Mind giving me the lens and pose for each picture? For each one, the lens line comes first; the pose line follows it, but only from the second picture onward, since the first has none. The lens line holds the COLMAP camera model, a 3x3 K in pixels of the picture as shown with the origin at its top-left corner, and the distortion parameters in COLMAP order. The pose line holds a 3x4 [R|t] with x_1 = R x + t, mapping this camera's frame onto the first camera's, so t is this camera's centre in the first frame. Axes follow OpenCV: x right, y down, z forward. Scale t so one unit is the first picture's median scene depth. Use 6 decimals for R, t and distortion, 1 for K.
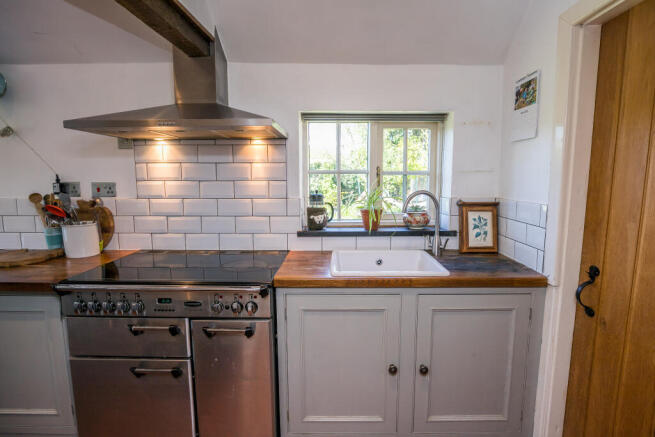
lens RADIAL K [[335.1, 0, 327.5], [0, 335.1, 218.5], [0, 0, 1]] dist [-0.004060, -0.000770]
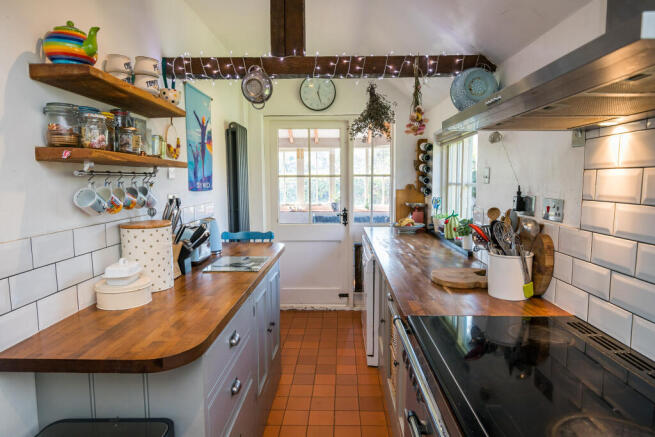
lens RADIAL K [[409.2, 0, 327.5], [0, 409.2, 218.5], [0, 0, 1]] dist [-0.001994, -0.000290]
pose [[0.002557, 0.102944, -0.994684, 0.148551], [-0.127766, 0.986569, 0.101776, -0.096645], [0.991801, 0.126827, 0.015675, 0.552985]]
